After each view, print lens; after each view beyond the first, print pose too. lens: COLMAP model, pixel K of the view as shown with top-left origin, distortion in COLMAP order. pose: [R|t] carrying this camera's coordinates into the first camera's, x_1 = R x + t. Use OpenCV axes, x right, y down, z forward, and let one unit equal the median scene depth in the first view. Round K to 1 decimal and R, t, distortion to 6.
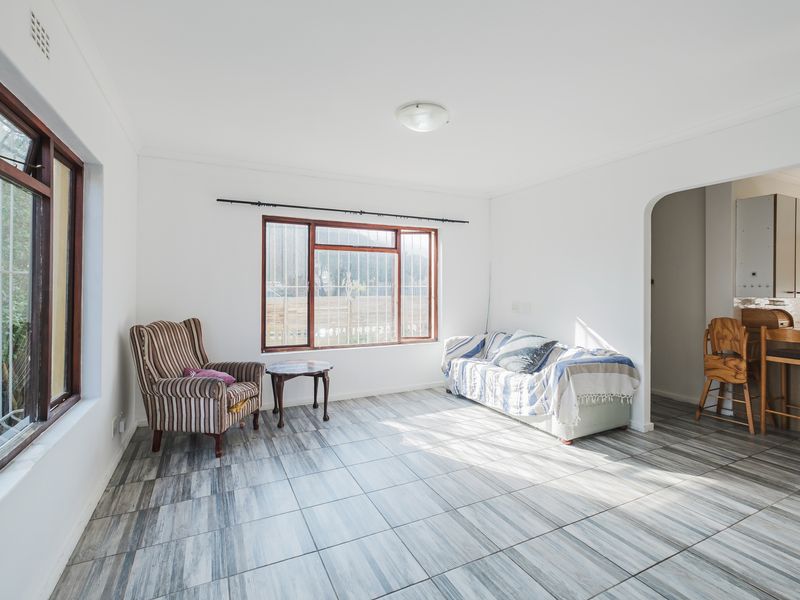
lens RADIAL K [[391.6, 0, 399.1], [0, 391.6, 284.6], [0, 0, 1]] dist [-0.001361, -0.000659]
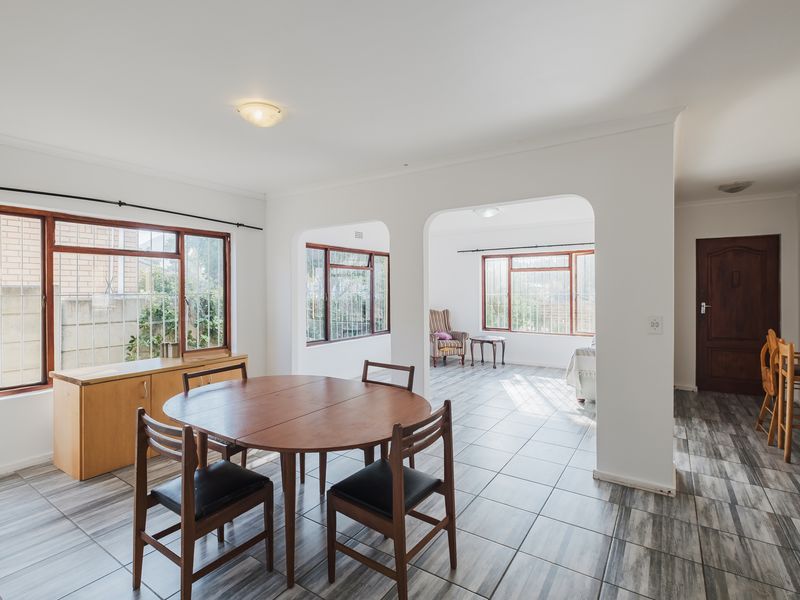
lens RADIAL K [[400.4, 0, 400.6], [0, 400.4, 290.0], [0, 0, 1]] dist [0.000044, -0.000050]
pose [[0.497555, -0.004244, -0.867422, 1.217876], [0.014303, 0.999892, 0.003313, -0.030668], [0.867315, -0.014055, 0.497562, -0.299914]]
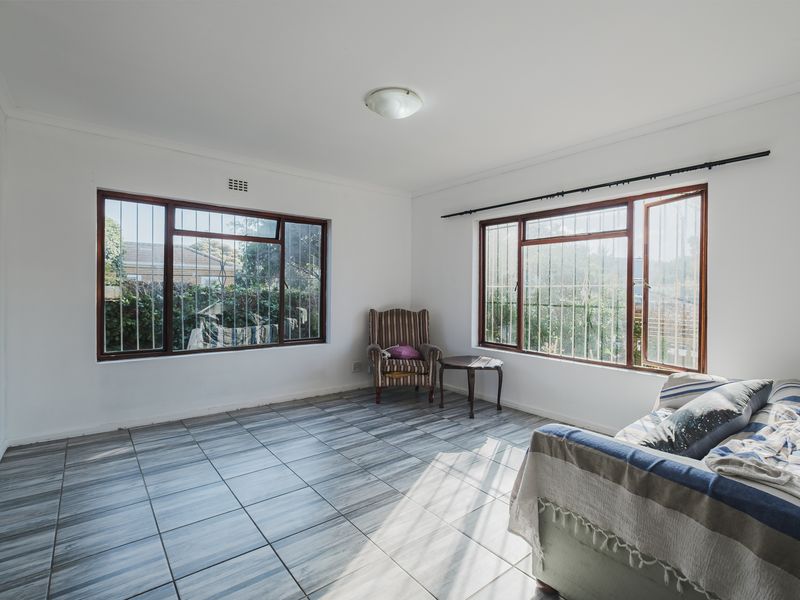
lens RADIAL K [[393.3, 0, 399.5], [0, 393.3, 289.4], [0, 0, 1]] dist [-0.001282, -0.001110]
pose [[0.215900, 0.000160, -0.976415, 0.762297], [-0.000950, 1.000000, -0.000046, 0.017013], [0.976415, 0.000938, 0.215900, 0.606380]]
